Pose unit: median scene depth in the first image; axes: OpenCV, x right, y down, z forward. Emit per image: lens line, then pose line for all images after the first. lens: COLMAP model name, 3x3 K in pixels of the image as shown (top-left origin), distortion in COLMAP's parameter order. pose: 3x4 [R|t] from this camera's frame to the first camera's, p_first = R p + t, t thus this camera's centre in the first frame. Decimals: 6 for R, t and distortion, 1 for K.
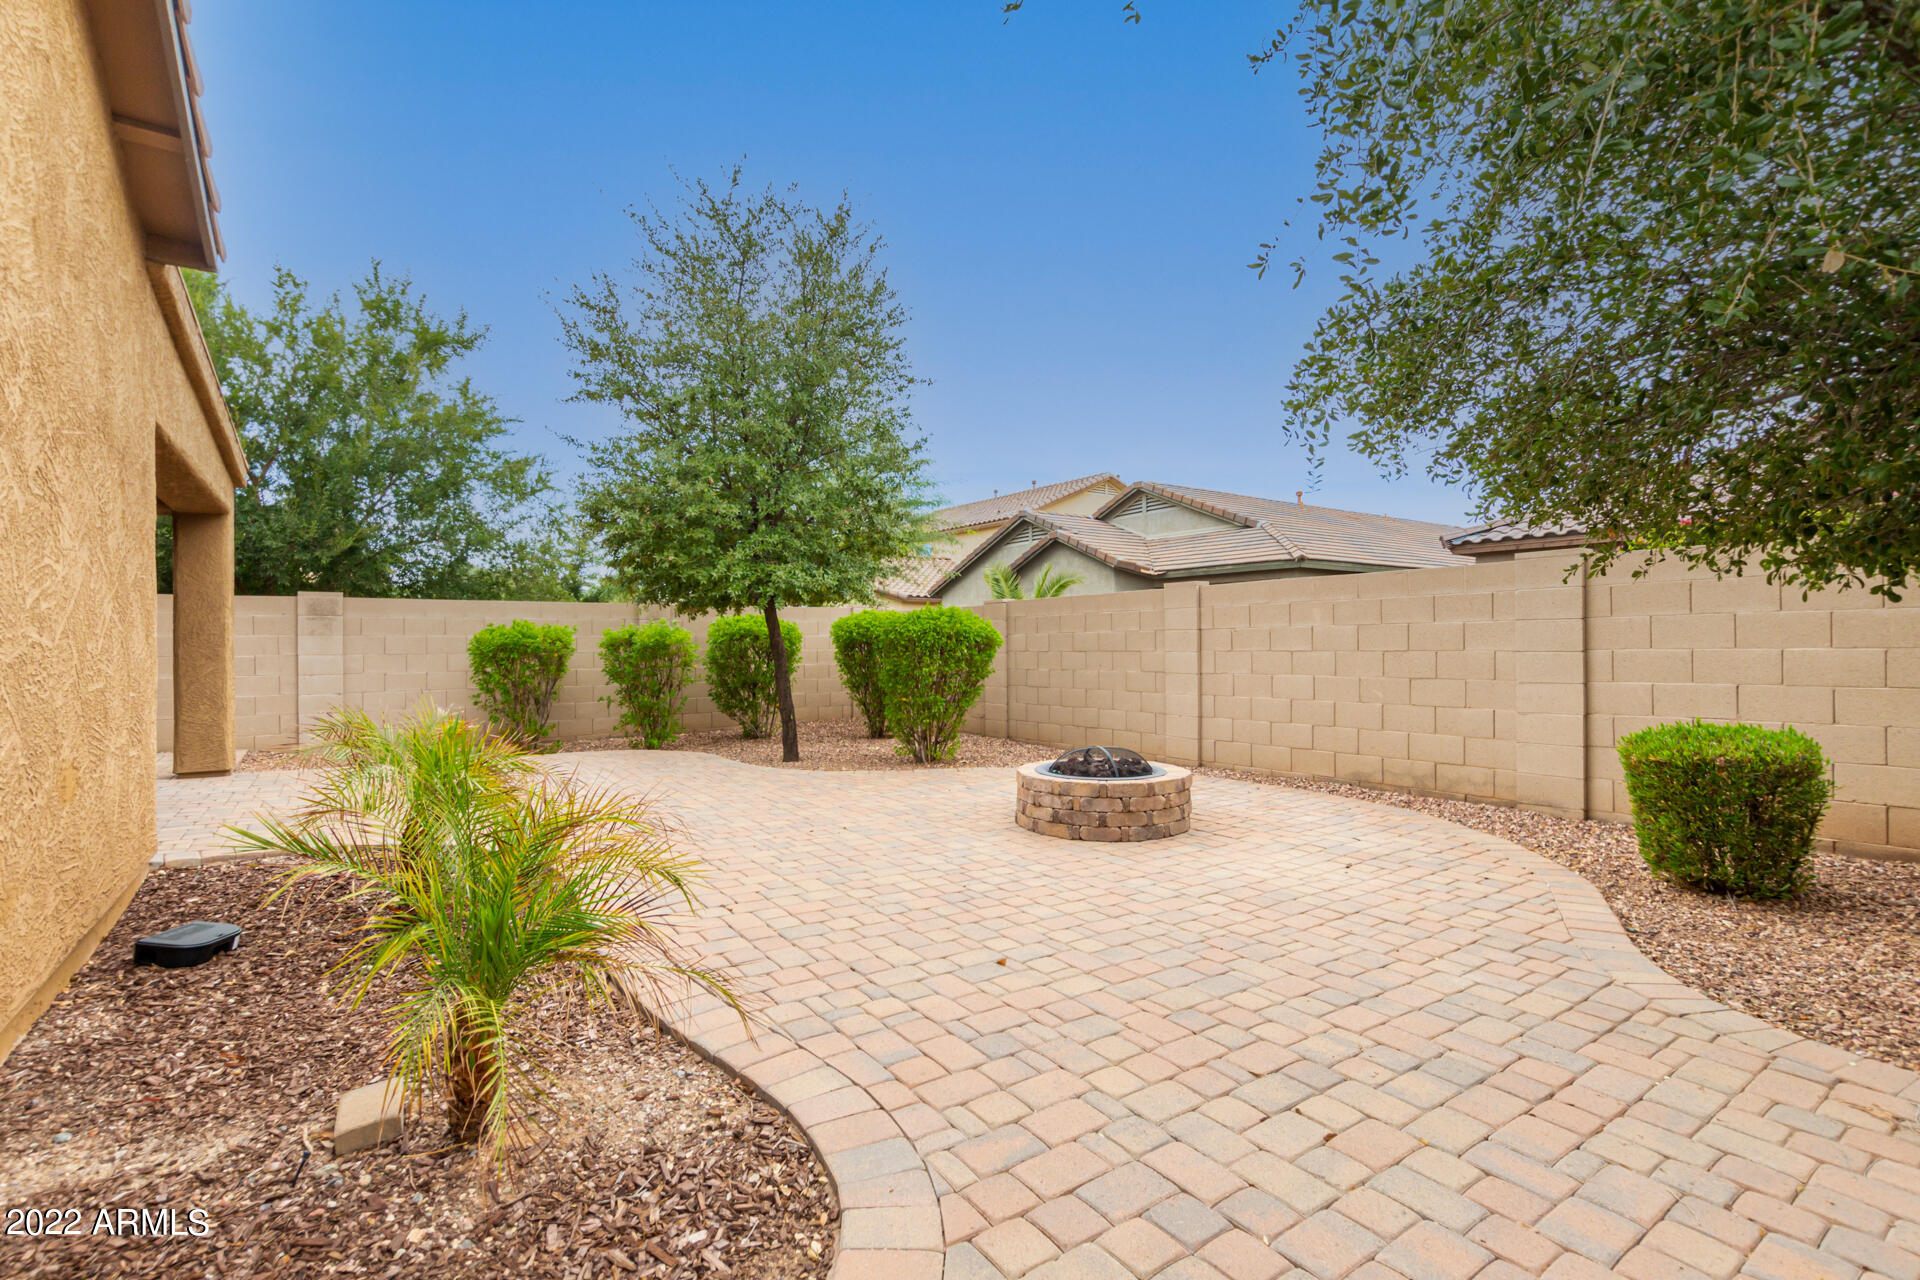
lens RADIAL K [[885.8, 0, 956.1], [0, 885.8, 641.7], [0, 0, 1]] dist [0.009071, -0.002673]
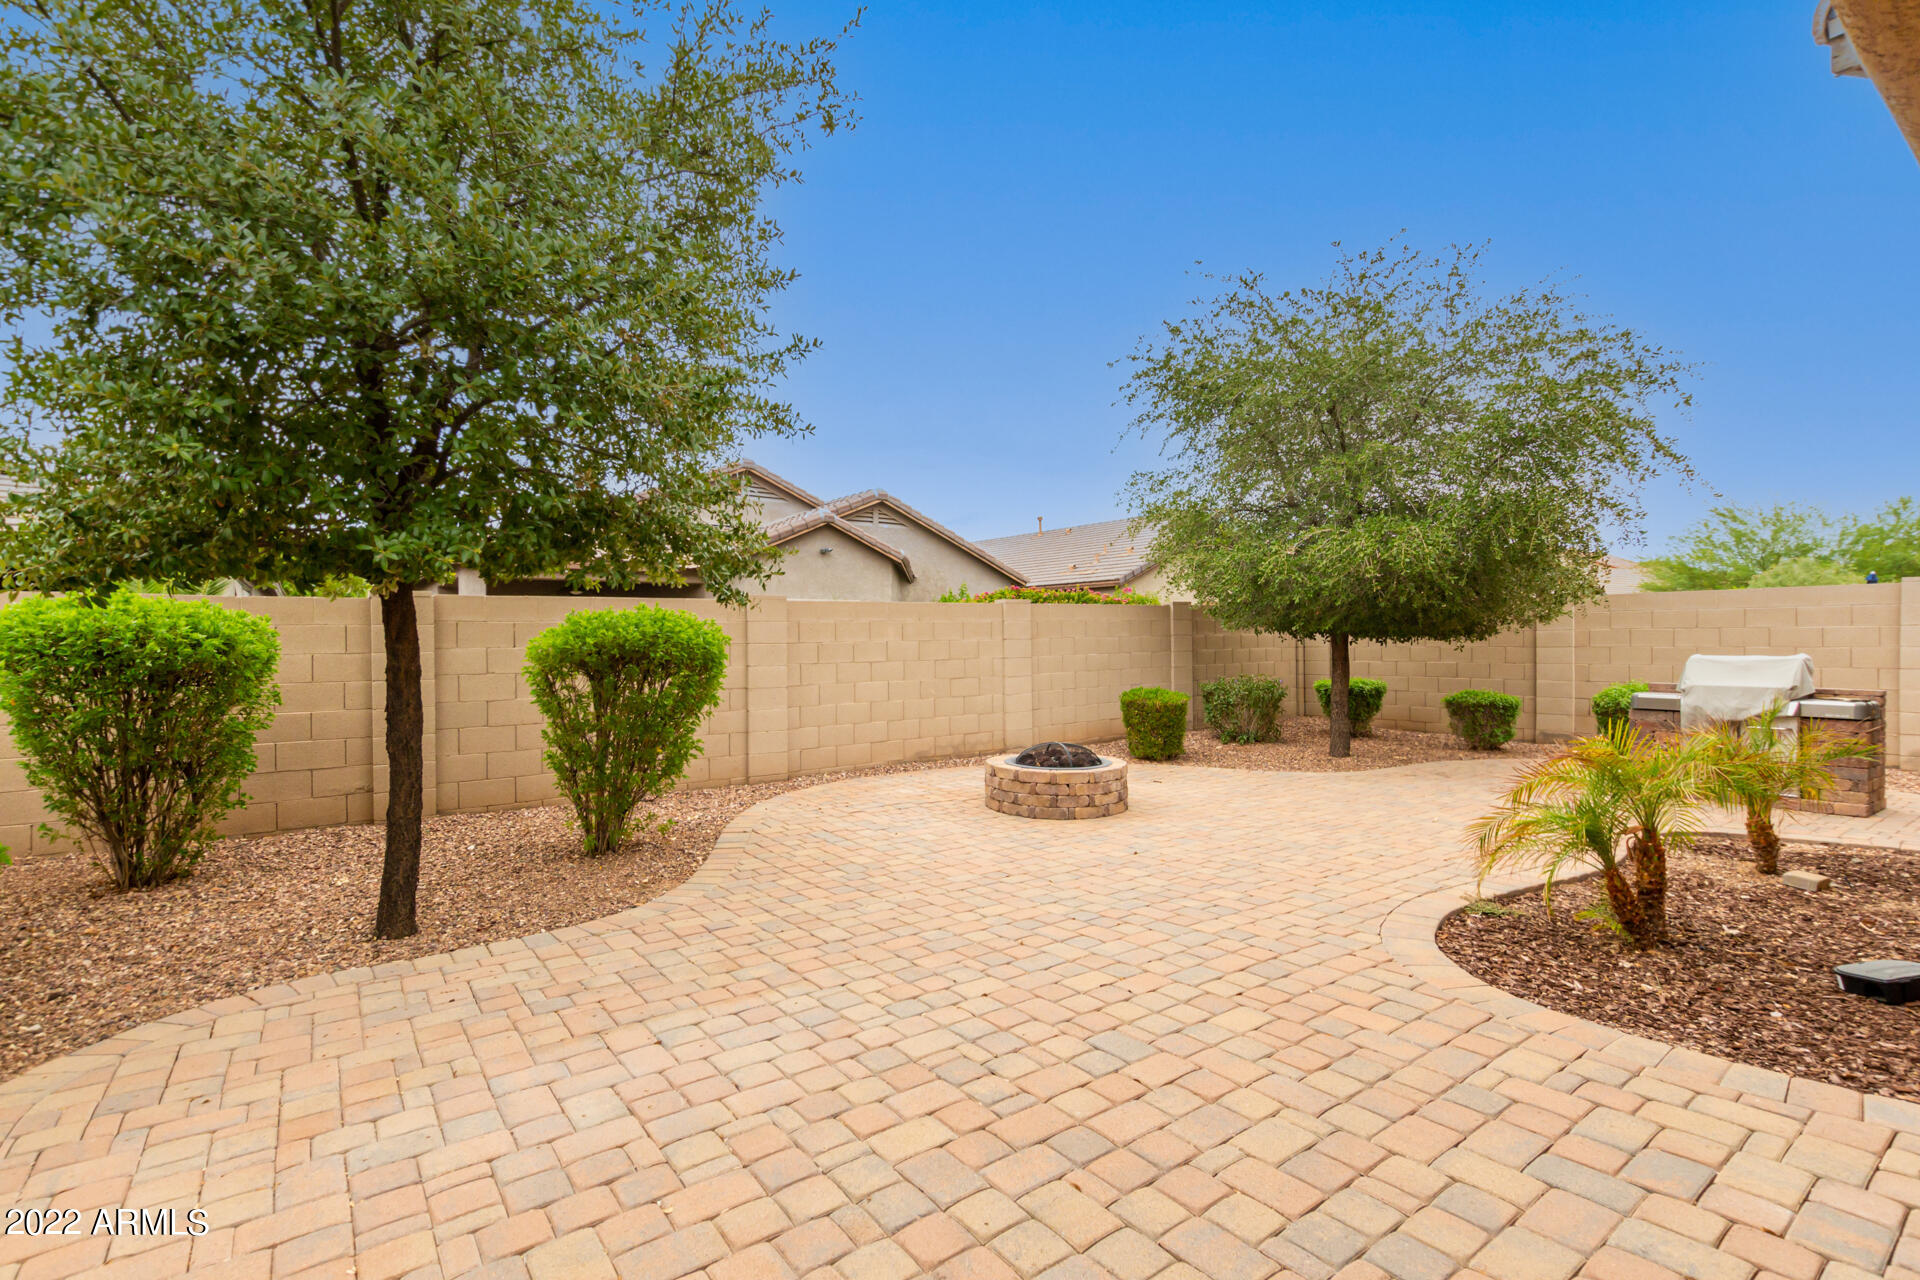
lens RADIAL K [[885.8, 0, 945.7], [0, 885.8, 641.4], [0, 0, 1]] dist [0.009071, -0.002673]
pose [[0.007784, -0.005575, 0.999954, -1.423838], [0.004969, 0.999972, 0.005536, -0.040633], [-0.999957, 0.004926, 0.007812, 1.540583]]
